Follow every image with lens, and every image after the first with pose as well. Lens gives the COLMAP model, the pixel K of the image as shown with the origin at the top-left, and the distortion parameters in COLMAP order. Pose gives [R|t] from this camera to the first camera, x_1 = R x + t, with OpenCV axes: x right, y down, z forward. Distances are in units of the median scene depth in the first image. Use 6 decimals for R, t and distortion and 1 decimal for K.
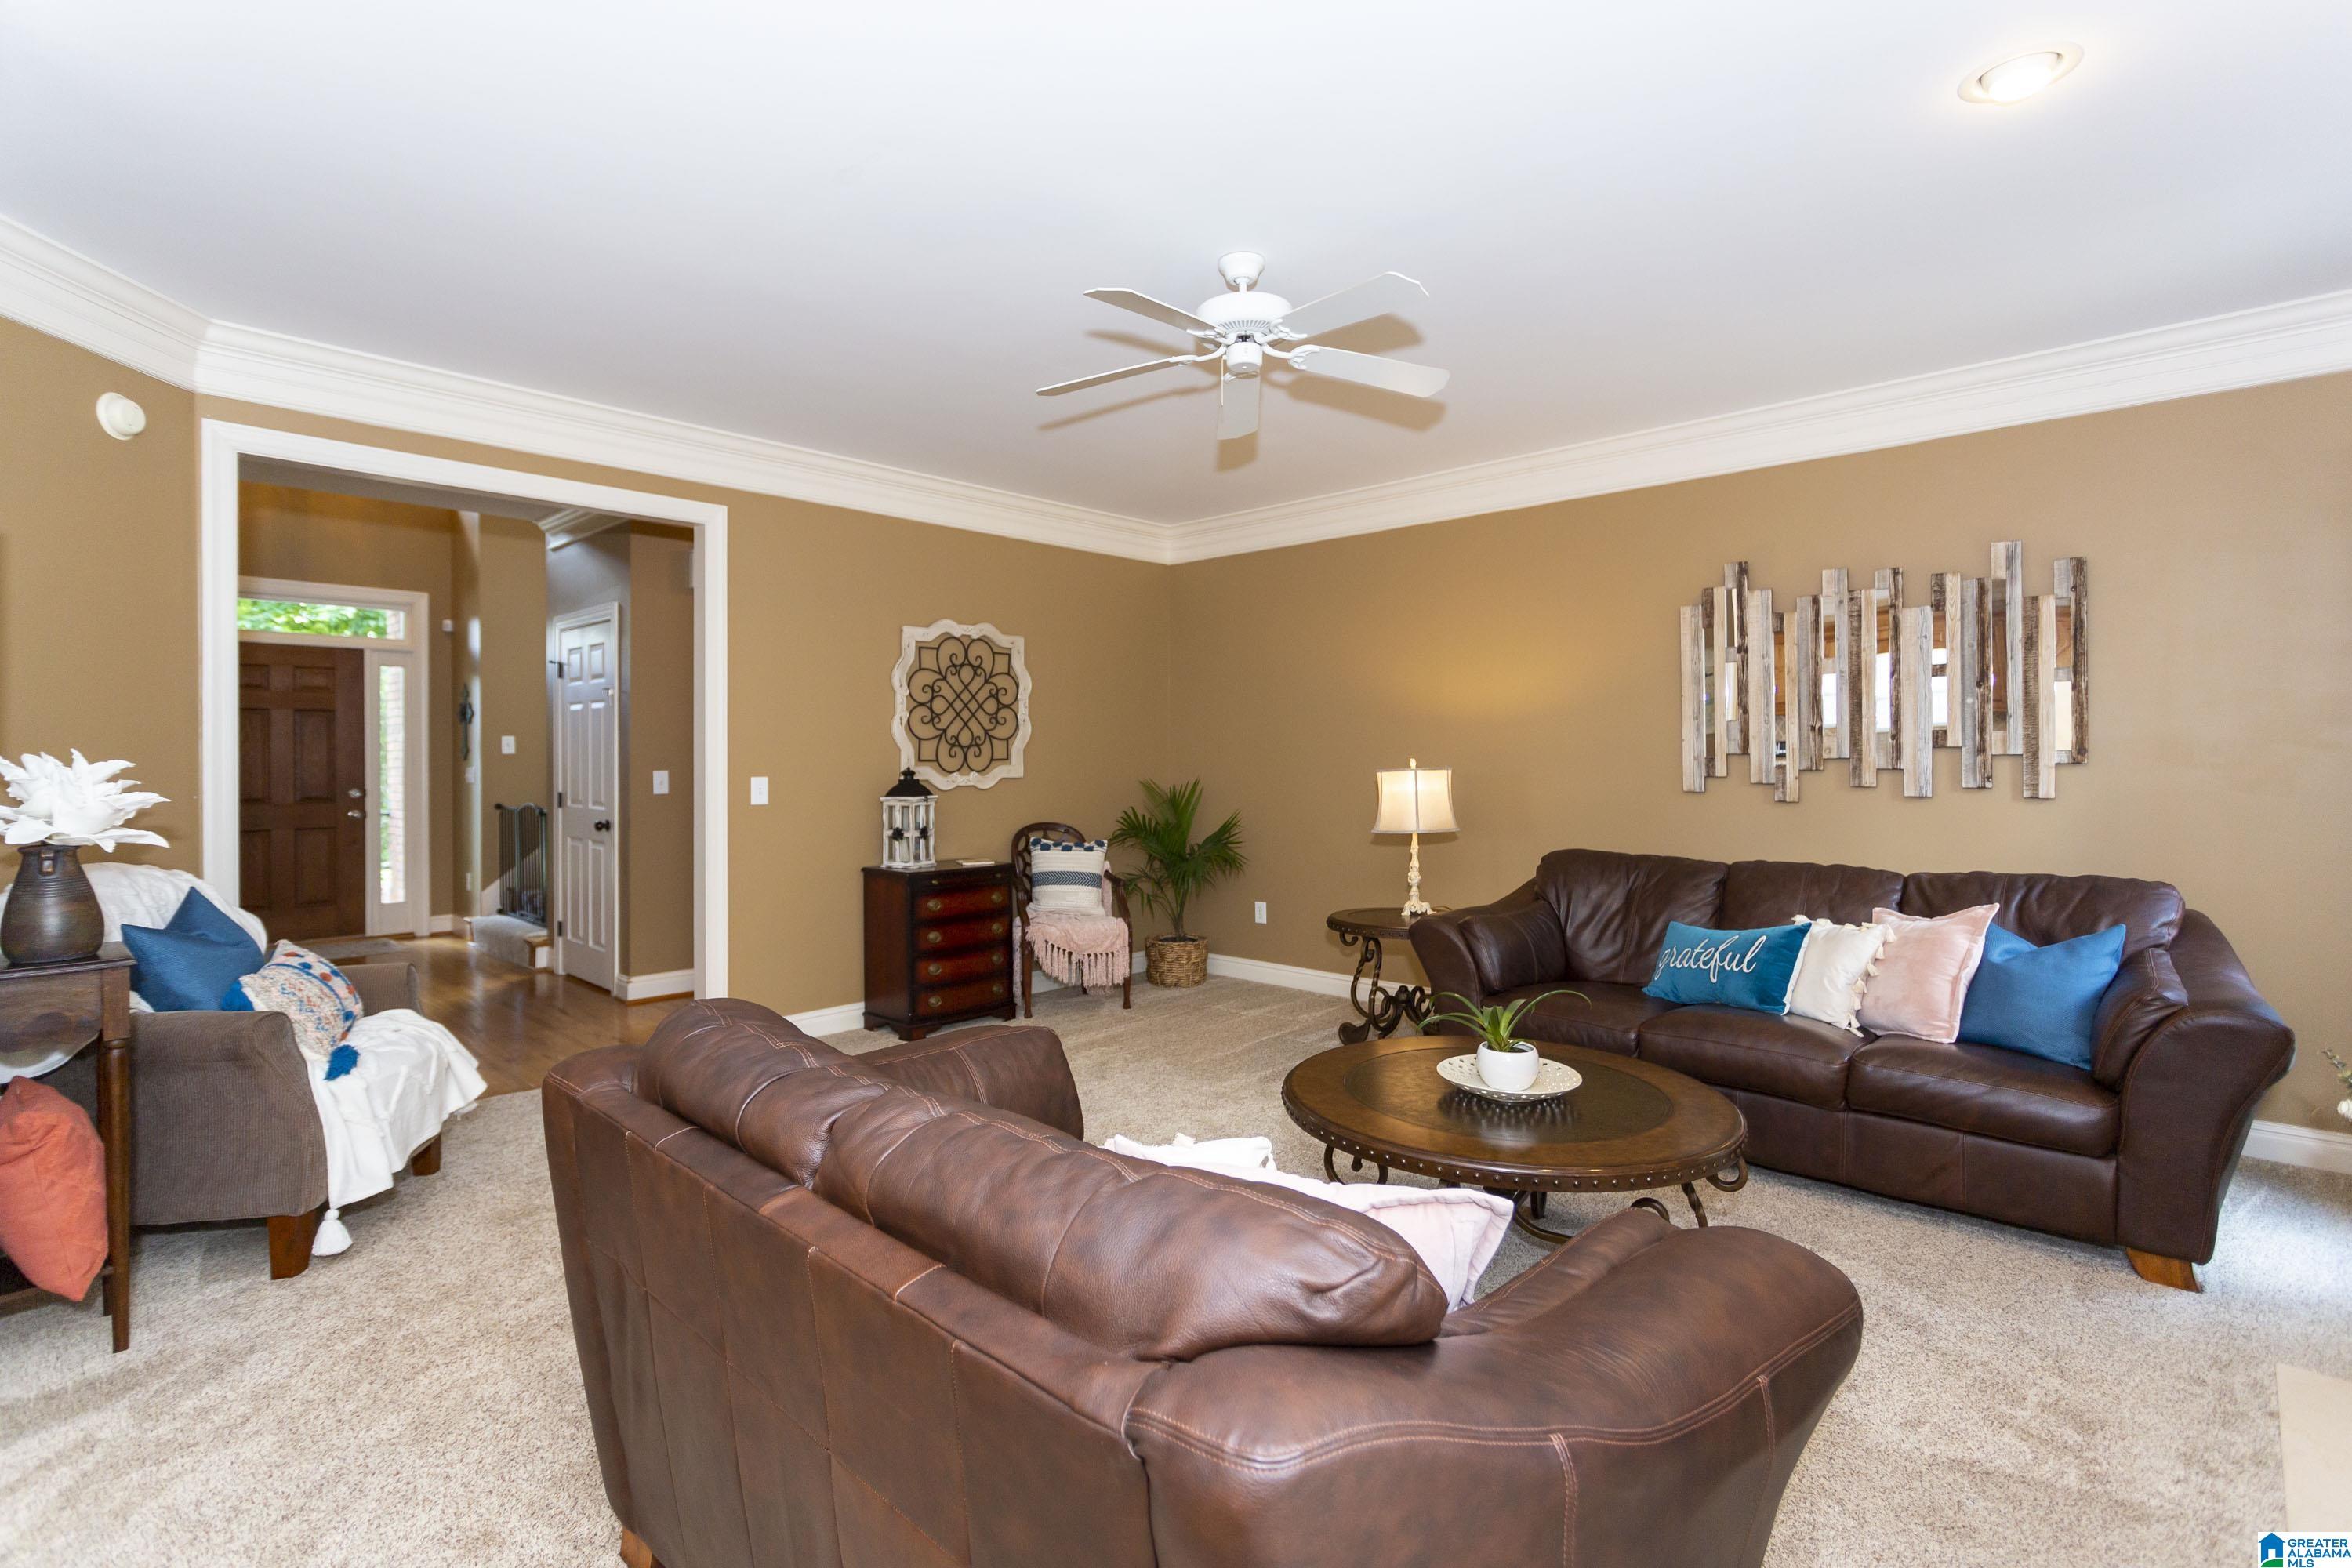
lens RADIAL K [[1125.6, 0, 1183.6], [0, 1125.6, 767.8], [0, 0, 1]] dist [0.004399, 0.000234]
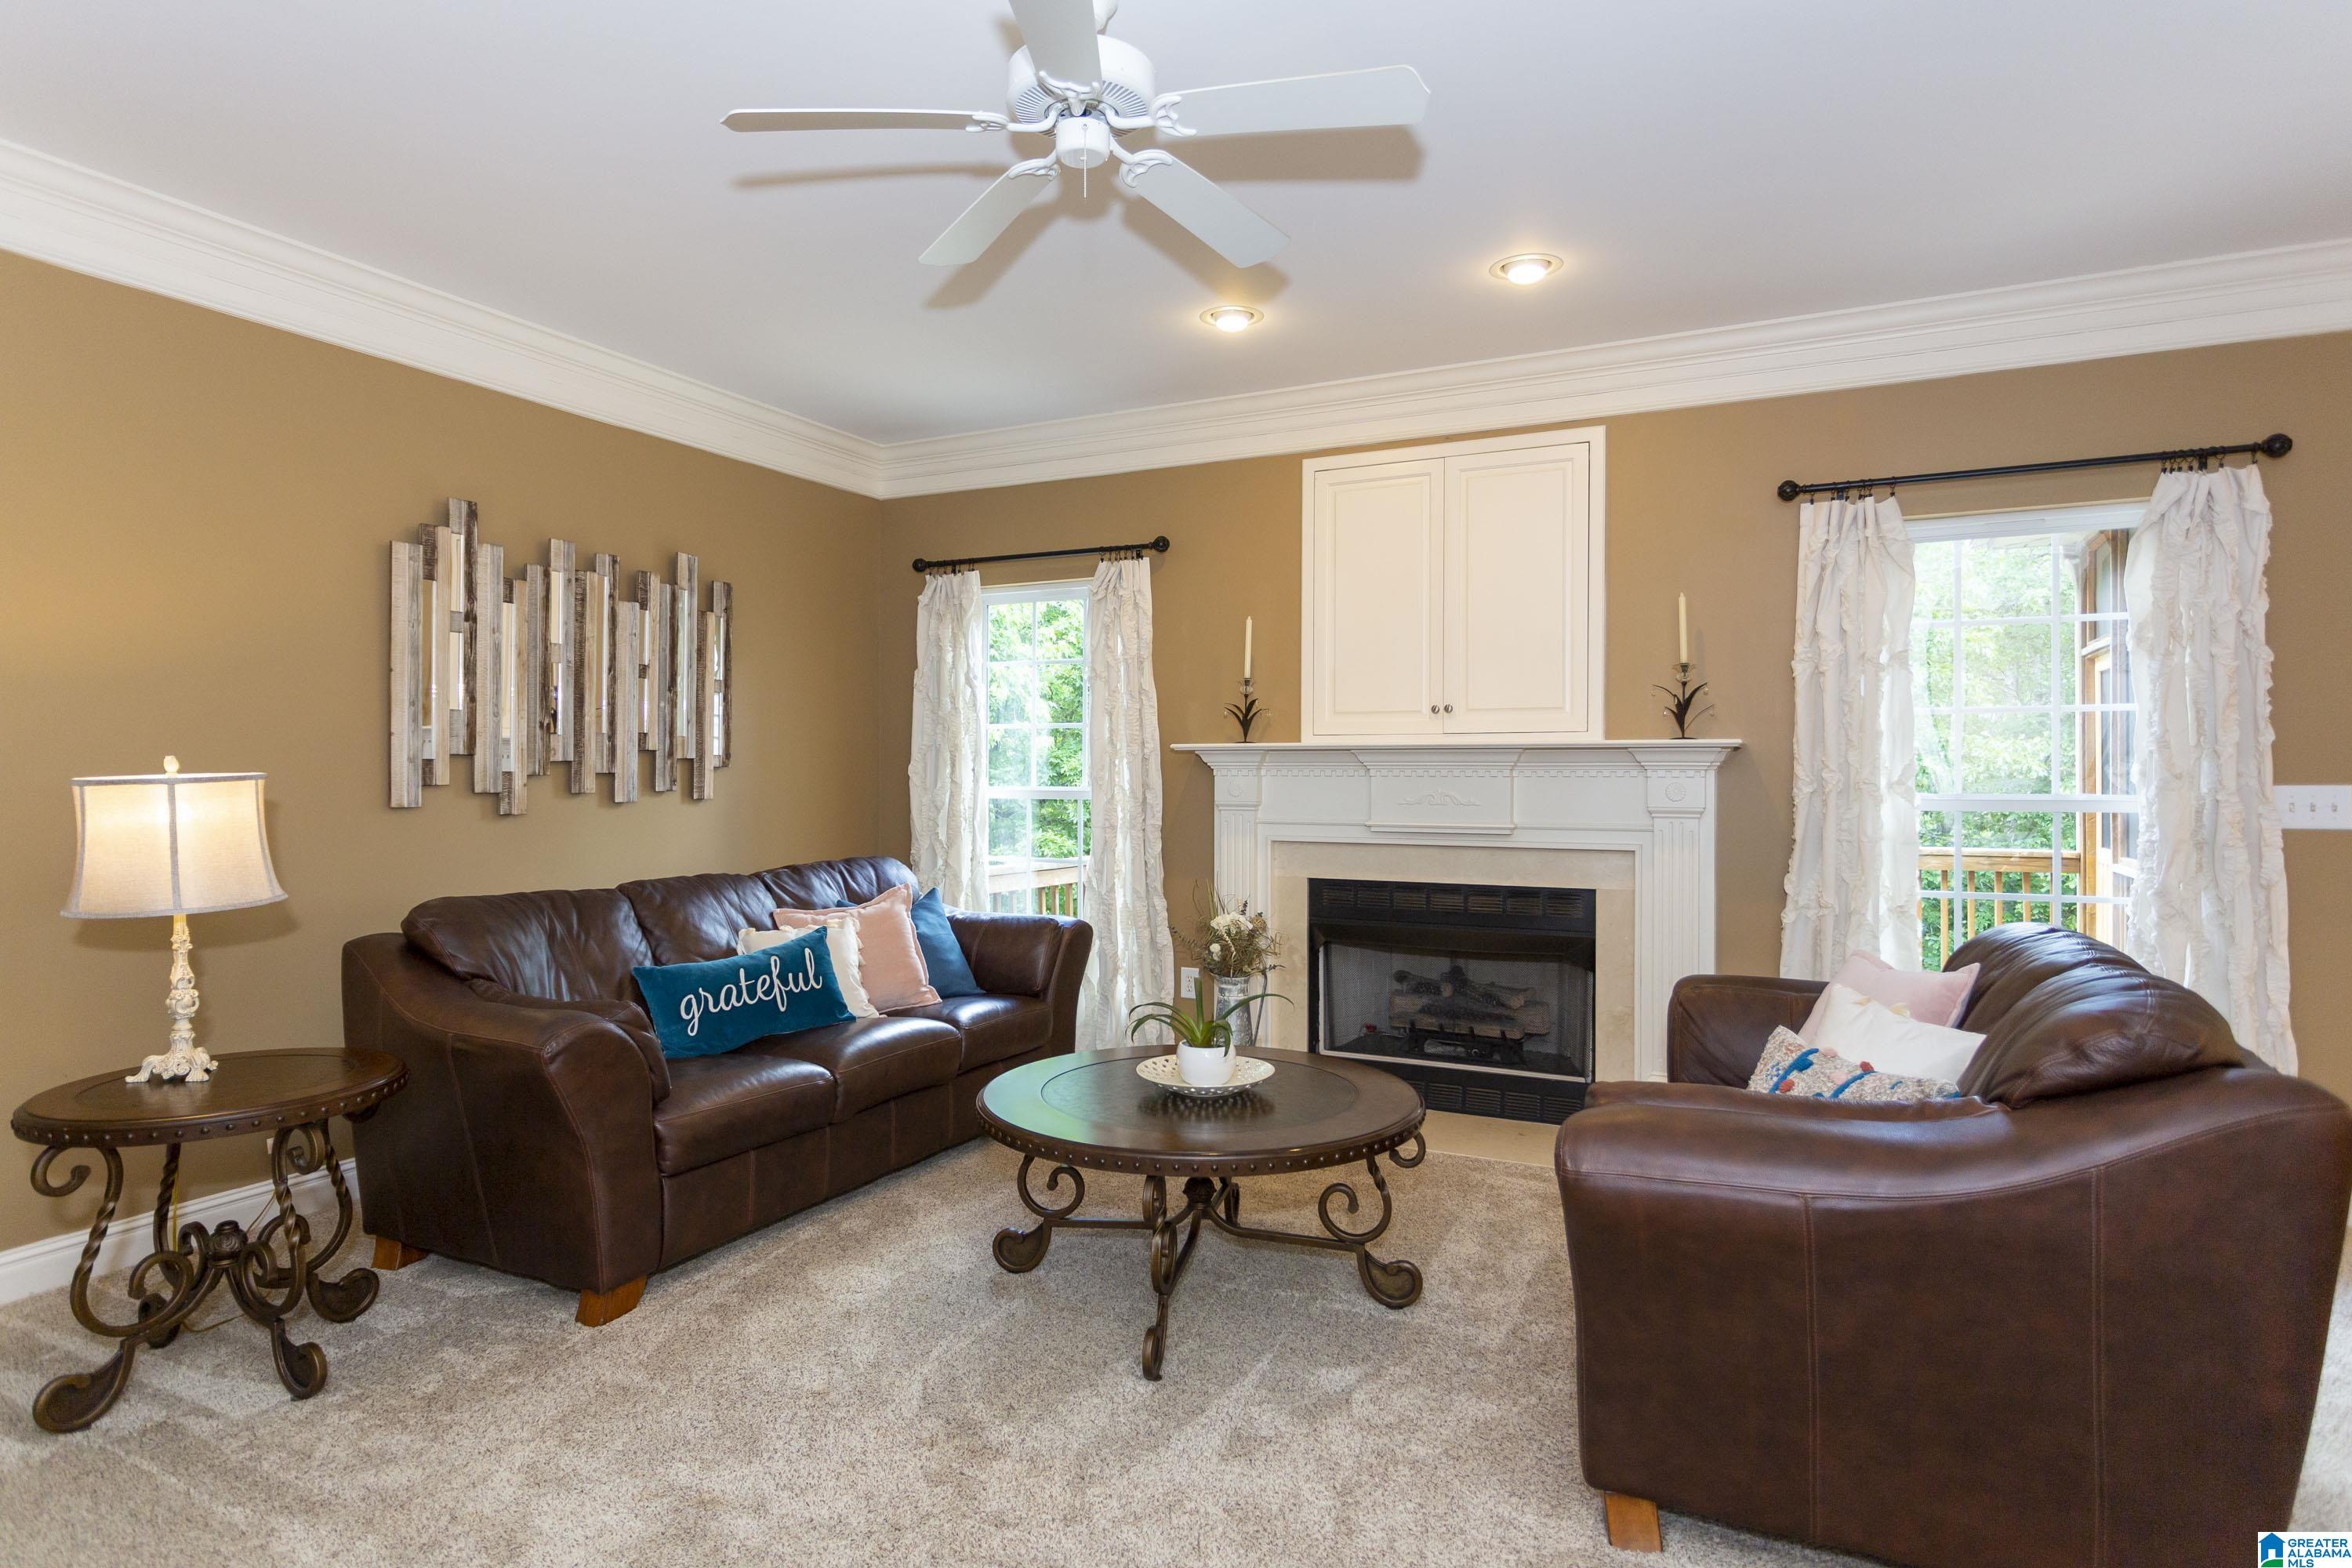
lens RADIAL K [[1302.5, 0, 1190.7], [0, 1302.5, 769.2], [0, 0, 1]] dist [0.004557, 0.000457]
pose [[-0.280641, 0.003281, 0.959807, -0.483573], [0.013007, 0.999915, 0.000385, 0.003111], [-0.959725, 0.012592, -0.280660, 0.784241]]
